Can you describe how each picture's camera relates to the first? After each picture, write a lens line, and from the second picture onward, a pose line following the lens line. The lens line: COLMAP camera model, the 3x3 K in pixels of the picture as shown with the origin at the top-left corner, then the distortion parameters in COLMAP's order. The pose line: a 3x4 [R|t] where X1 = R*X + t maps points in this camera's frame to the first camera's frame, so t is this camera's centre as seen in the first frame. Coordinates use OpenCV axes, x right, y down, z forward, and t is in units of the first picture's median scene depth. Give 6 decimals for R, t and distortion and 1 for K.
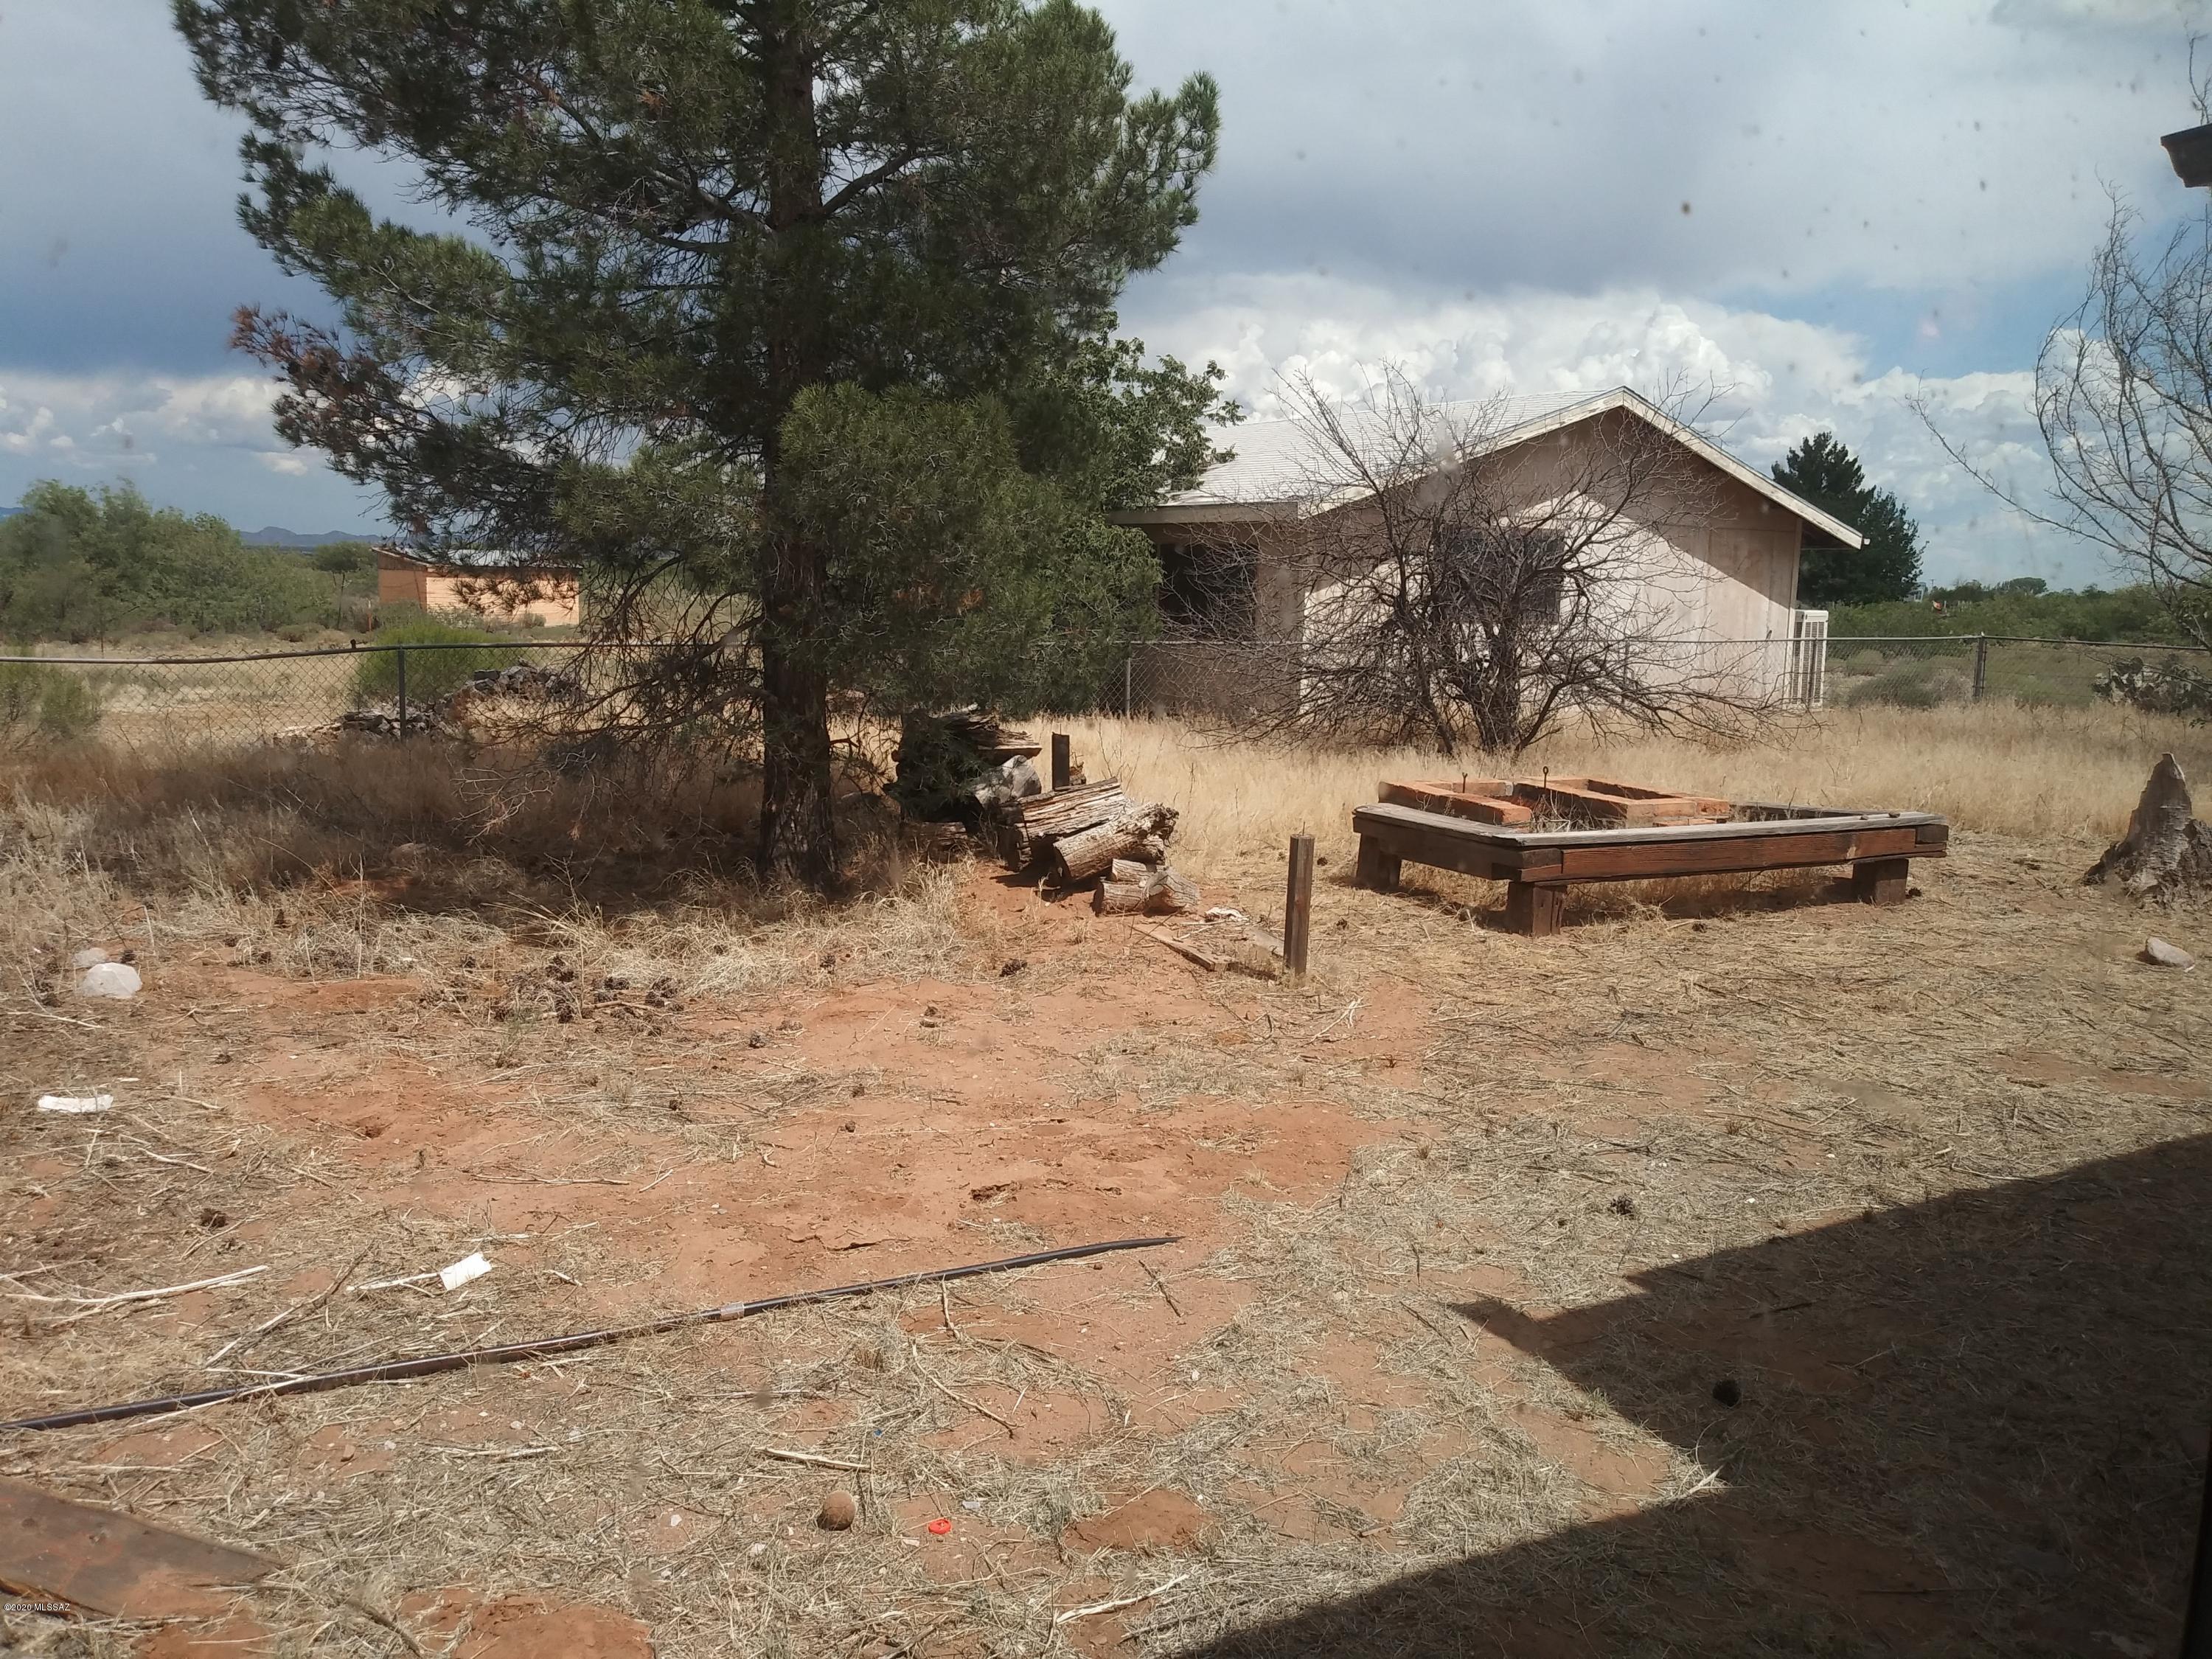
lens RADIAL K [[1776.6, 0, 1074.7], [0, 1776.6, 826.3], [0, 0, 1]] dist [0.035425, -0.081947]
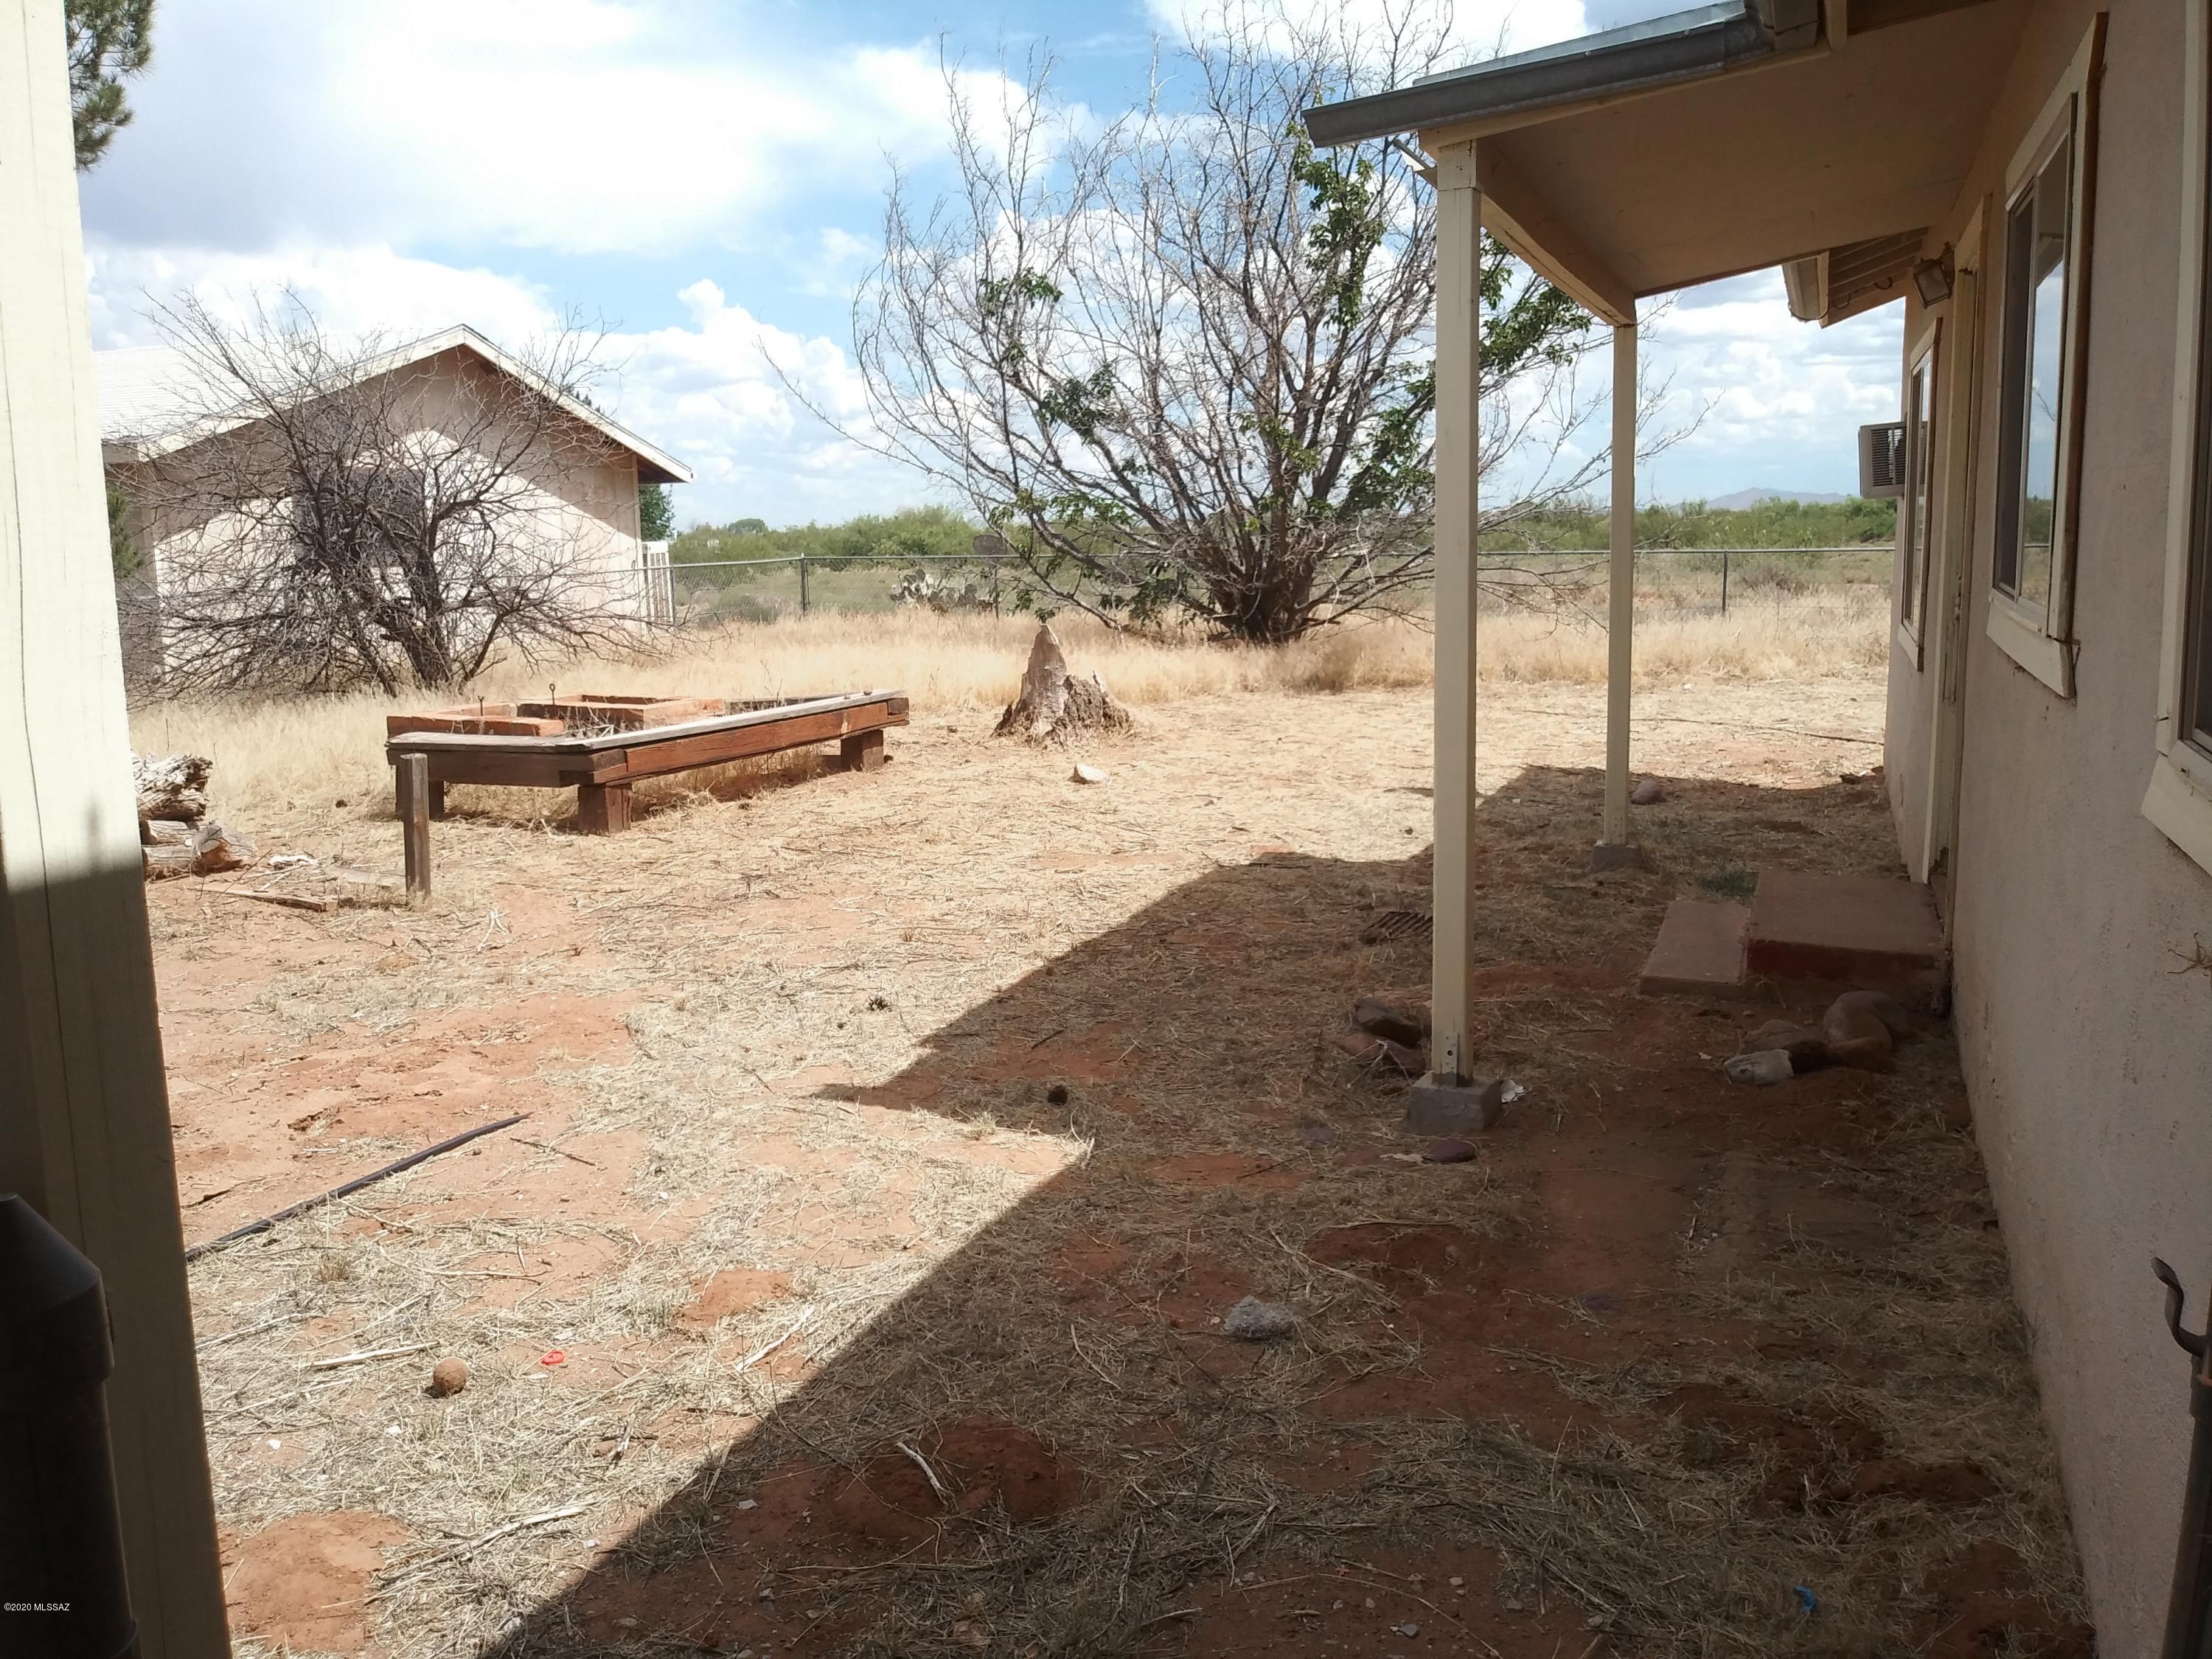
lens RADIAL K [[1776.6, 0, 1074.7], [0, 1776.6, 826.3], [0, 0, 1]] dist [0.035425, -0.081947]
pose [[0.791530, -0.142090, 0.594383, -0.150003], [0.126235, 0.989634, 0.068471, 0.019588], [-0.597950, 0.020836, 0.801262, -0.007511]]
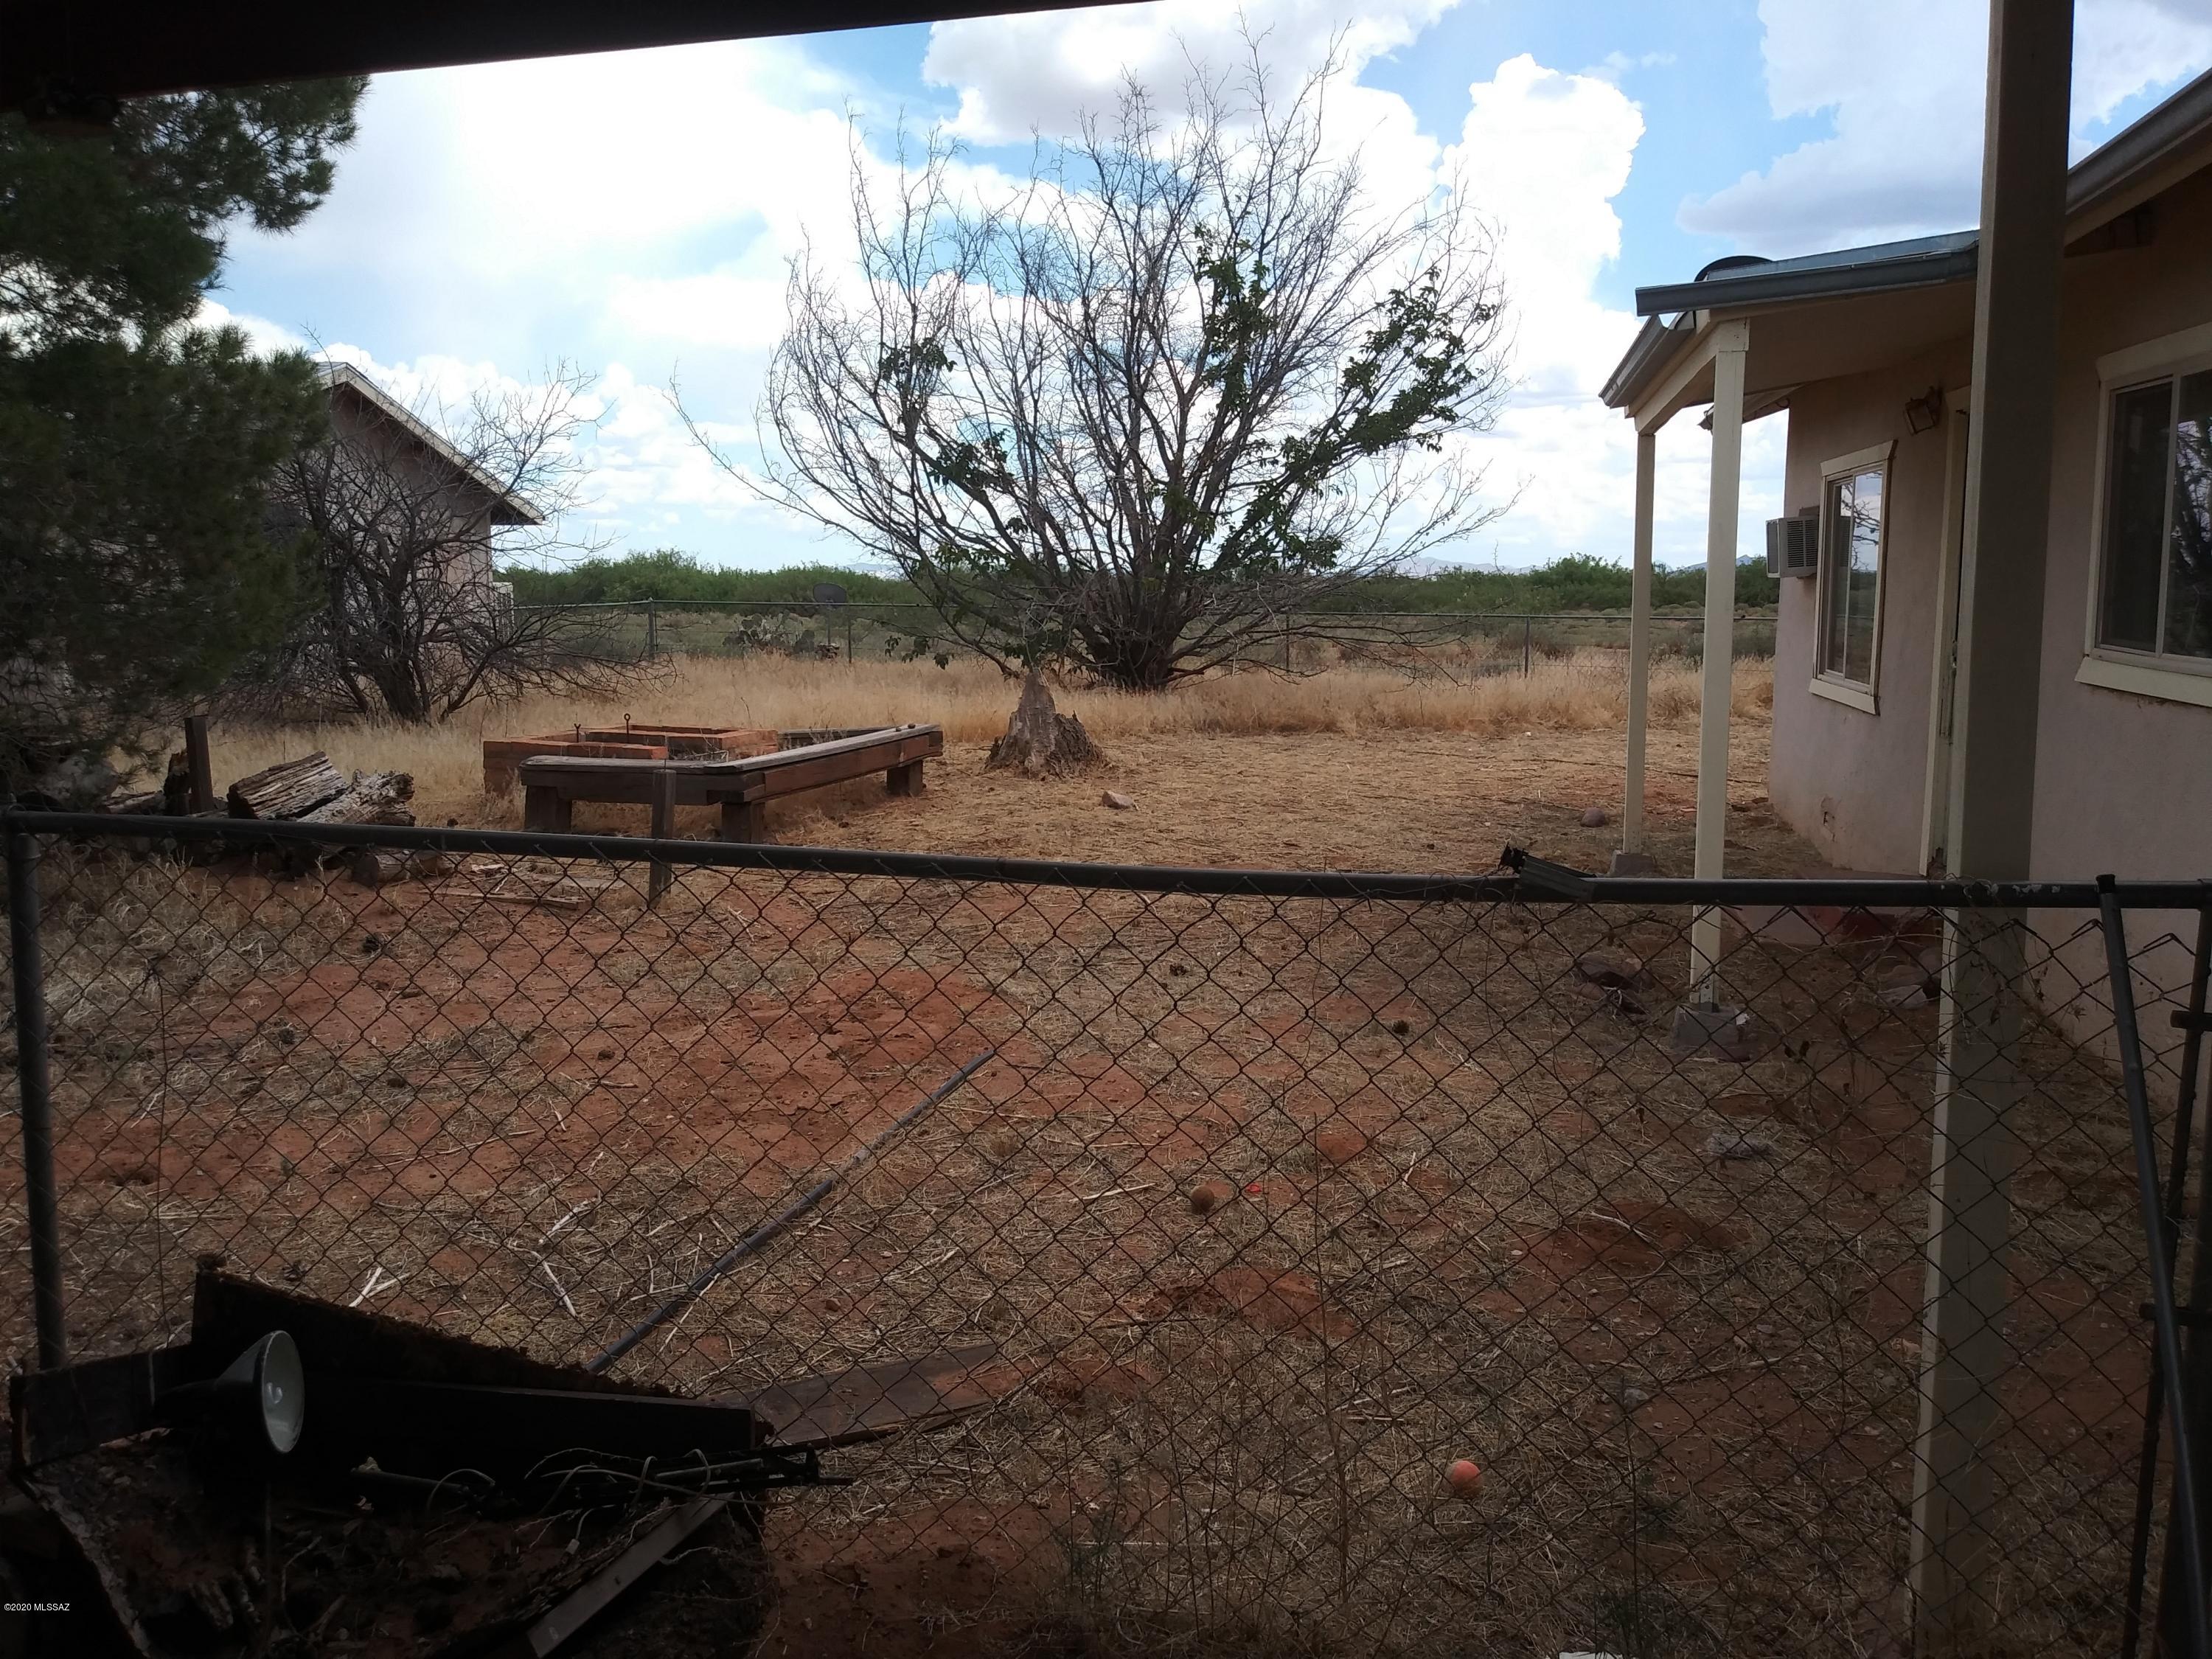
lens RADIAL K [[1791.3, 0, 1052.3], [0, 1791.3, 781.5], [0, 0, 1]] dist [0.057027, -0.132903]
pose [[0.686984, -0.104520, 0.719116, -0.448439], [0.115718, 0.992709, 0.033737, 0.001642], [-0.717399, 0.060038, 0.694070, 0.040755]]
